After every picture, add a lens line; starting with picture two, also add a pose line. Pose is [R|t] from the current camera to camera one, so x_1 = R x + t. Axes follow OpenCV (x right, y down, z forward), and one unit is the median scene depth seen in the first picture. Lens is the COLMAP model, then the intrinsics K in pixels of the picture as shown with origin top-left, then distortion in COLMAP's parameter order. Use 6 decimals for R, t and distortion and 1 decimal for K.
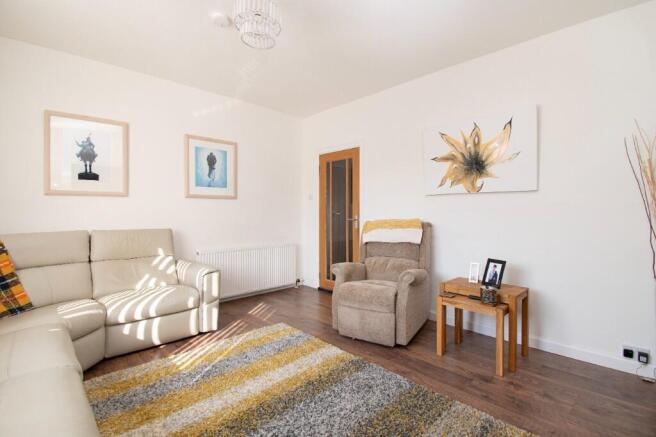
lens RADIAL K [[302.9, 0, 328.0], [0, 302.9, 218.5], [0, 0, 1]] dist [-0.042587, -0.000259]
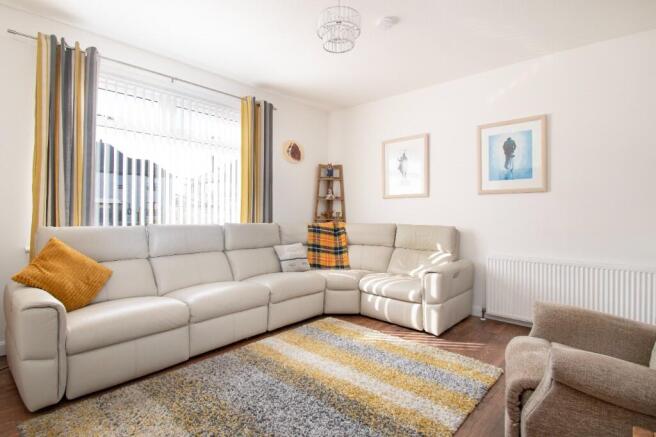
lens RADIAL K [[324.8, 0, 330.7], [0, 324.8, 211.2], [0, 0, 1]] dist [0.000243, -0.000085]
pose [[0.047049, -0.004081, -0.998884, 0.602532], [-0.022250, 0.999739, -0.005133, -0.002549], [0.998645, 0.022467, 0.046946, 0.592120]]
